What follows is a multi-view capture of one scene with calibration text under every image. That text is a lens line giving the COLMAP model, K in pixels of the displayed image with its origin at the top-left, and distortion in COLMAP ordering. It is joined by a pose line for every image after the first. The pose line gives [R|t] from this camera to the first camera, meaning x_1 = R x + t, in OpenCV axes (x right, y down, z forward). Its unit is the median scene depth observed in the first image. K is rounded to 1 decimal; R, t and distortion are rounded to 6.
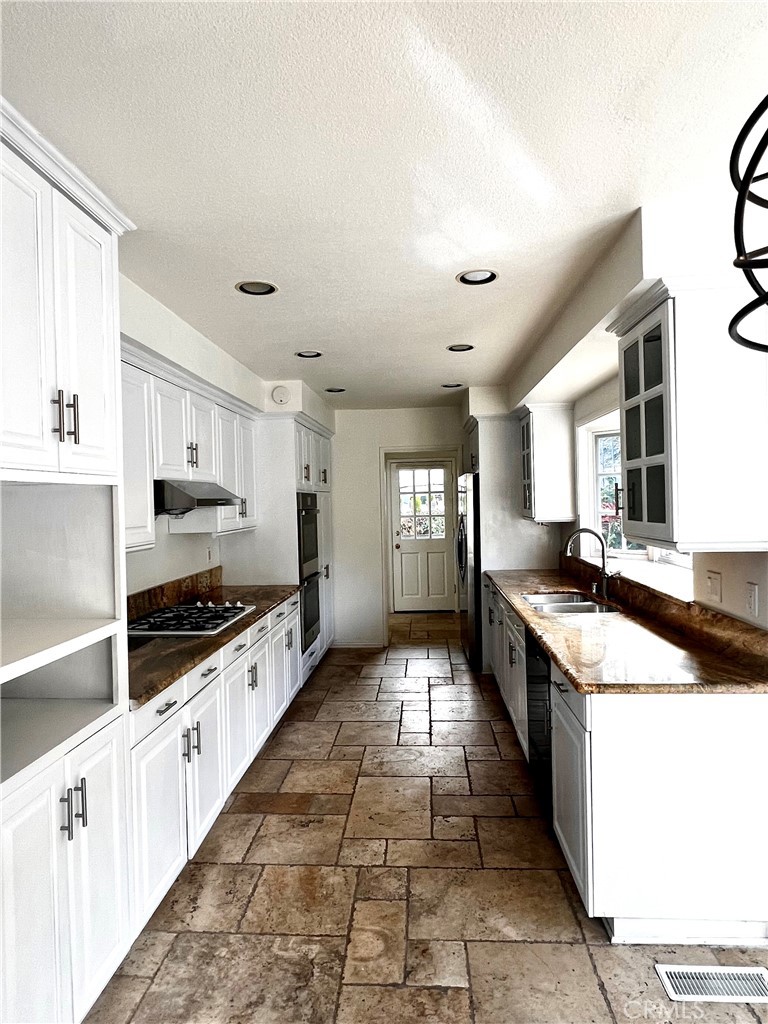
lens RADIAL K [[596.3, 0, 383.8], [0, 596.3, 510.2], [0, 0, 1]] dist [0.003456, -0.002889]
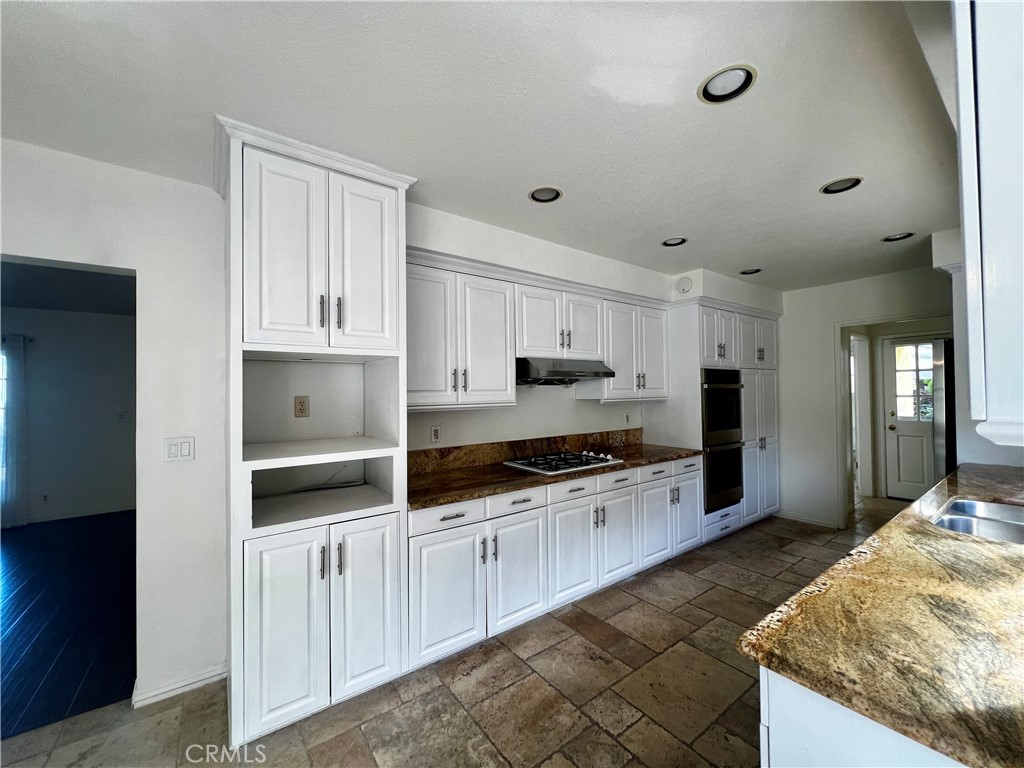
lens RADIAL K [[406.3, 0, 511.5], [0, 406.3, 384.0], [0, 0, 1]] dist [-0.000802, 0.000098]
pose [[0.652123, -0.001170, -0.758112, 0.335903], [-0.013401, 0.999825, -0.013070, 0.024444], [0.757995, 0.018683, 0.651993, 0.365883]]
